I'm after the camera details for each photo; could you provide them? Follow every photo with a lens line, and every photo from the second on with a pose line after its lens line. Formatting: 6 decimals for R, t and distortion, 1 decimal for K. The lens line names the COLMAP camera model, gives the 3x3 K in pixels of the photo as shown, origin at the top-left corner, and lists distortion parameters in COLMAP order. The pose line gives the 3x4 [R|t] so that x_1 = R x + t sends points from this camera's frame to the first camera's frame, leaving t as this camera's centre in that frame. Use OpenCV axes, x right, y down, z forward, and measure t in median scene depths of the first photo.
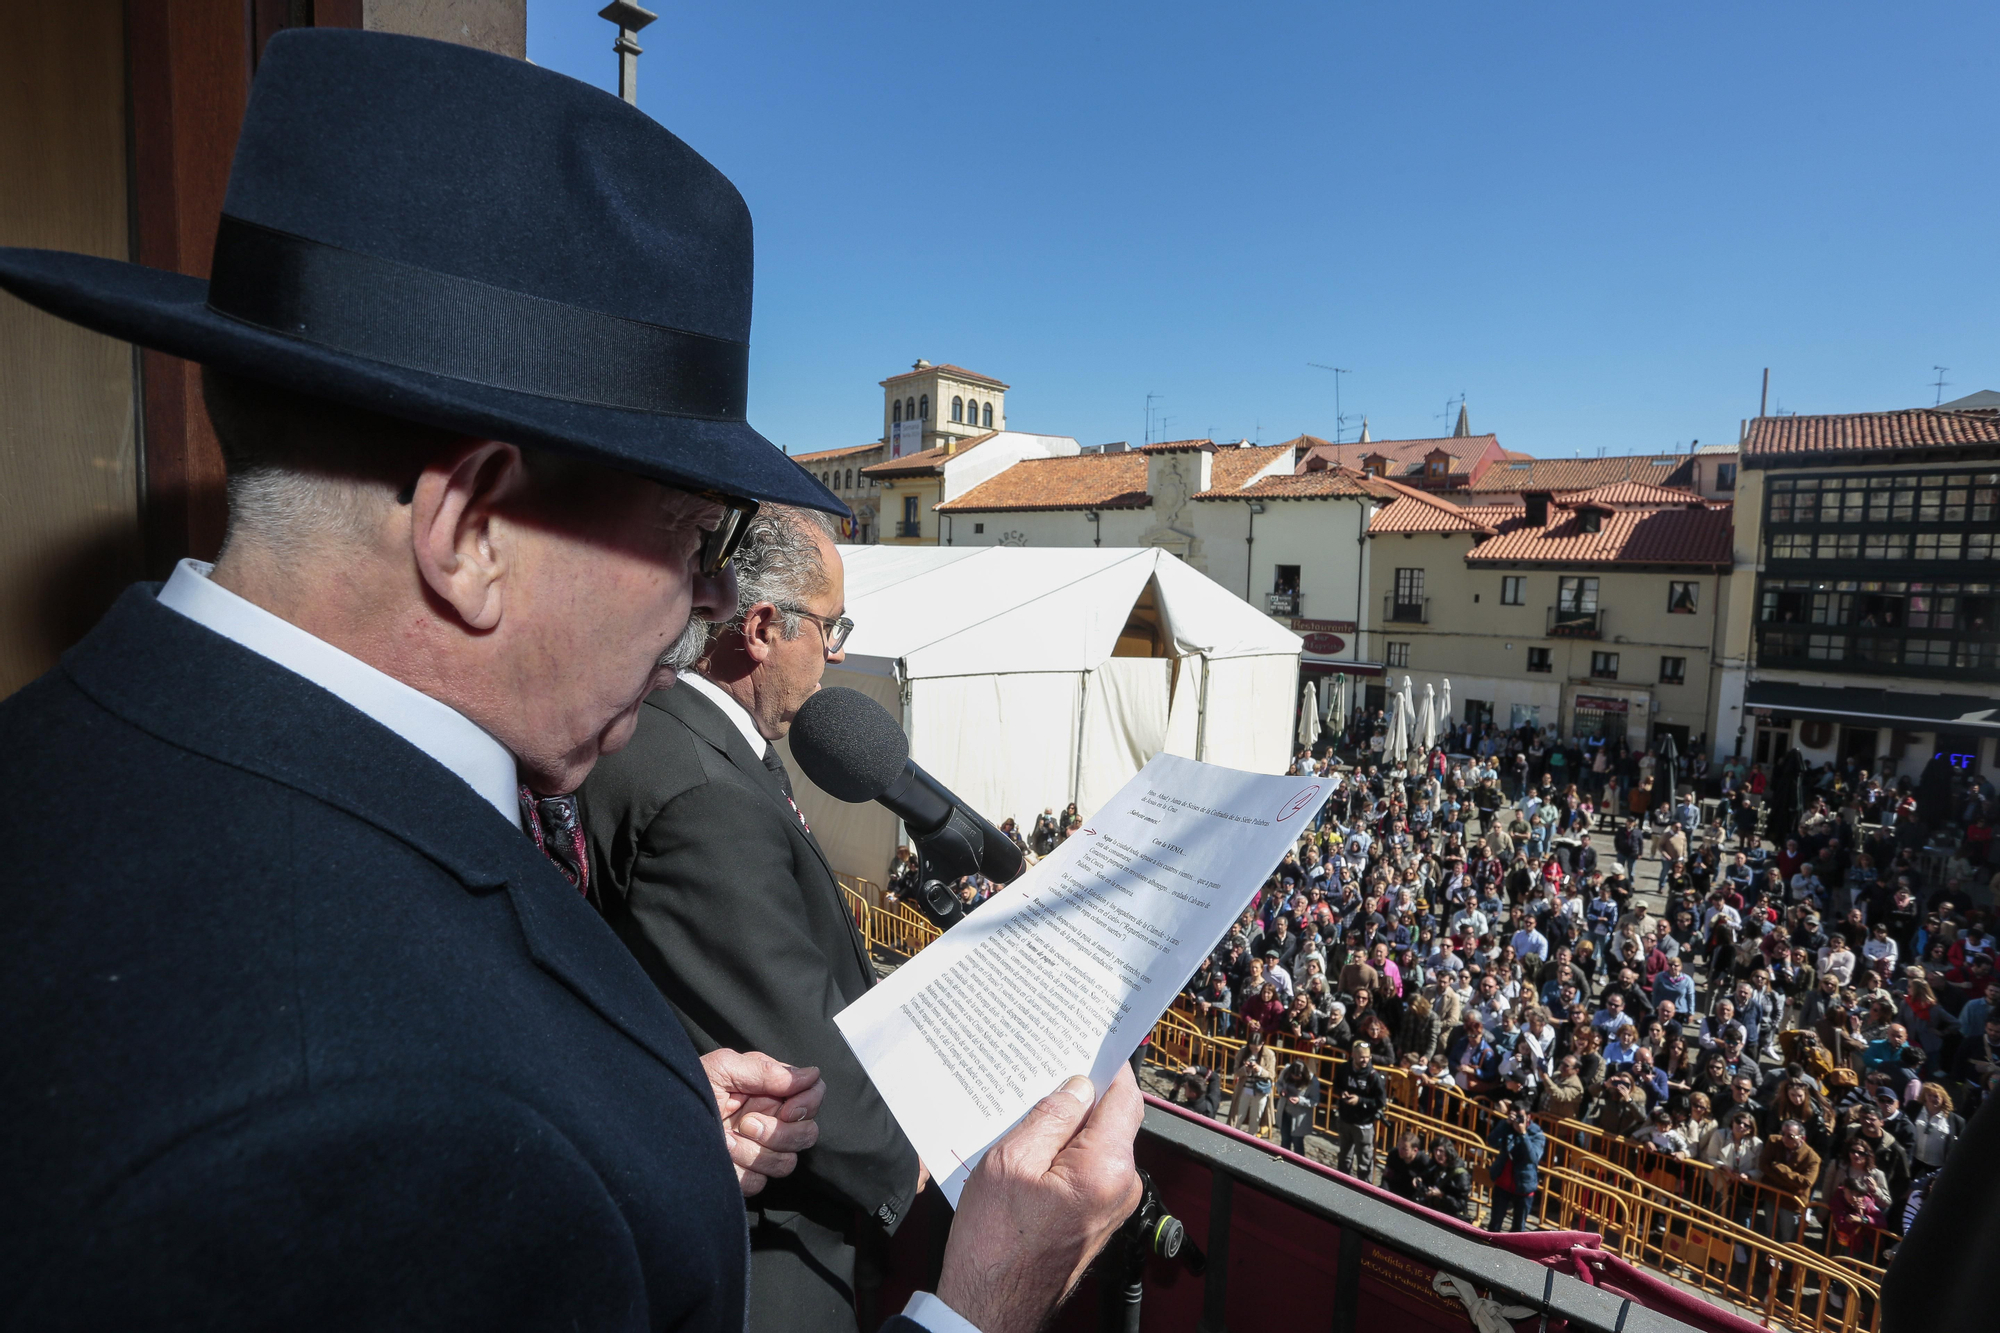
lens RADIAL K [[1014.7, 0, 1005.7], [0, 1014.7, 607.7], [0, 0, 1]] dist [0.002318, 0.001862]
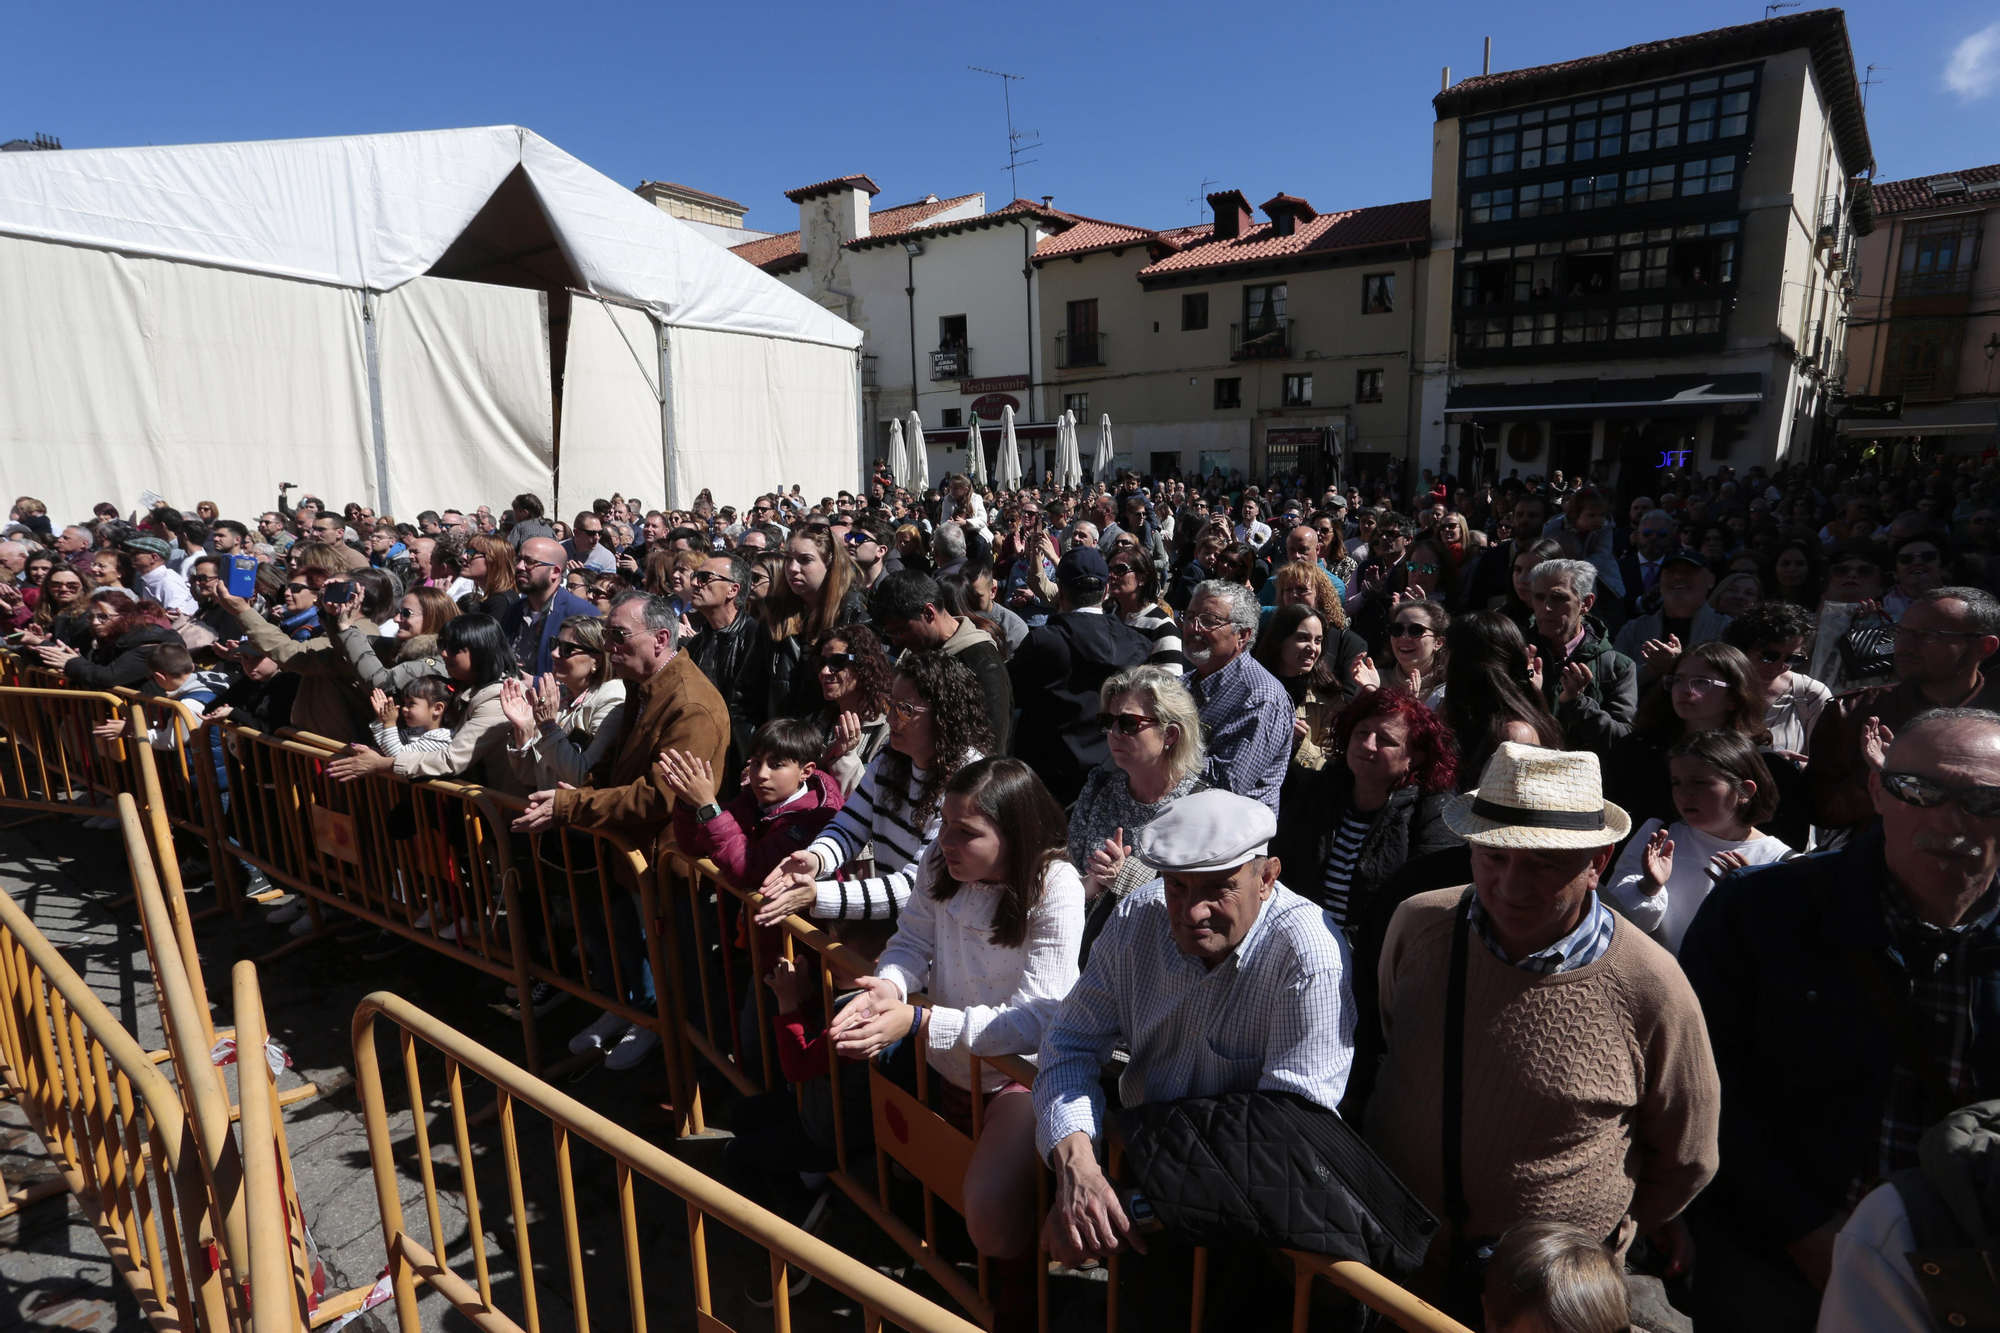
lens RADIAL K [[963.4, 0, 1039.2], [0, 963.4, 631.4], [0, 0, 1]] dist [-0.003762, 0.000247]
pose [[0.992331, -0.069012, 0.102547, 0.294219], [0.060014, 0.994277, 0.088381, 0.173211], [-0.108060, -0.081549, 0.990794, 0.237327]]
